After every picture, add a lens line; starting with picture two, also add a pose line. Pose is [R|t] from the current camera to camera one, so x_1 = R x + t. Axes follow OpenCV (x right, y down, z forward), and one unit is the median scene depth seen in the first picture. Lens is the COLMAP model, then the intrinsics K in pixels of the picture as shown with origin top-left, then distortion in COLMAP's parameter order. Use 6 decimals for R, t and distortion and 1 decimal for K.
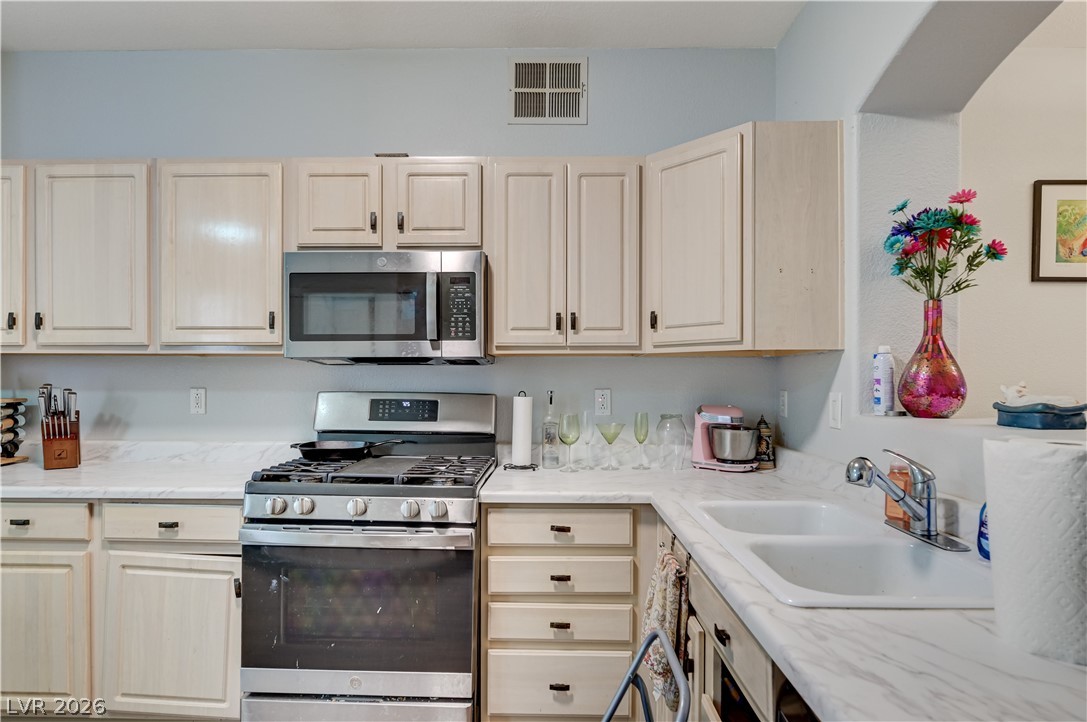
lens RADIAL K [[590.1, 0, 547.7], [0, 590.1, 385.4], [0, 0, 1]] dist [-0.007404, -0.001345]
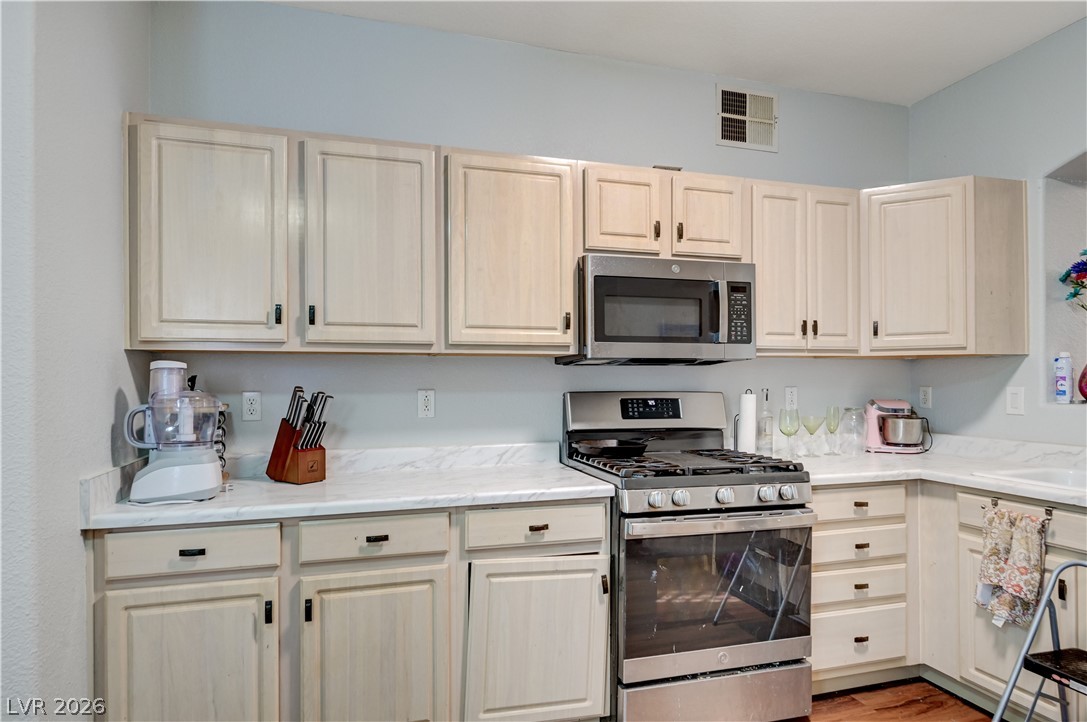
lens RADIAL K [[624.0, 0, 543.5], [0, 624.0, 382.0], [0, 0, 1]] dist [-0.000005, -0.000199]
pose [[0.952187, -0.006648, 0.305442, -0.831644], [0.008901, 0.999942, -0.005984, -0.000313], [-0.305385, 0.008417, 0.952192, 0.000319]]
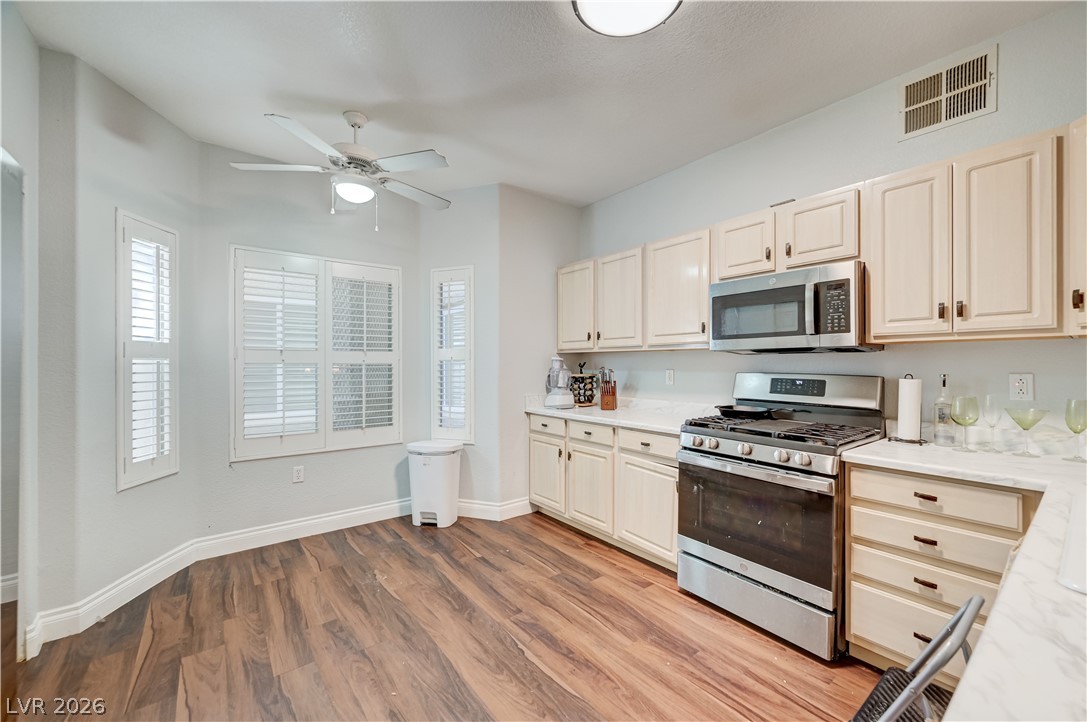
lens RADIAL K [[432.5, 0, 545.4], [0, 432.5, 363.2], [0, 0, 1]] dist [0.000564, 0.000070]
pose [[0.622193, -0.004584, -0.782850, 0.187753], [-0.004820, 0.999941, -0.009686, 0.000128], [0.782849, 0.009800, 0.622135, -0.071359]]
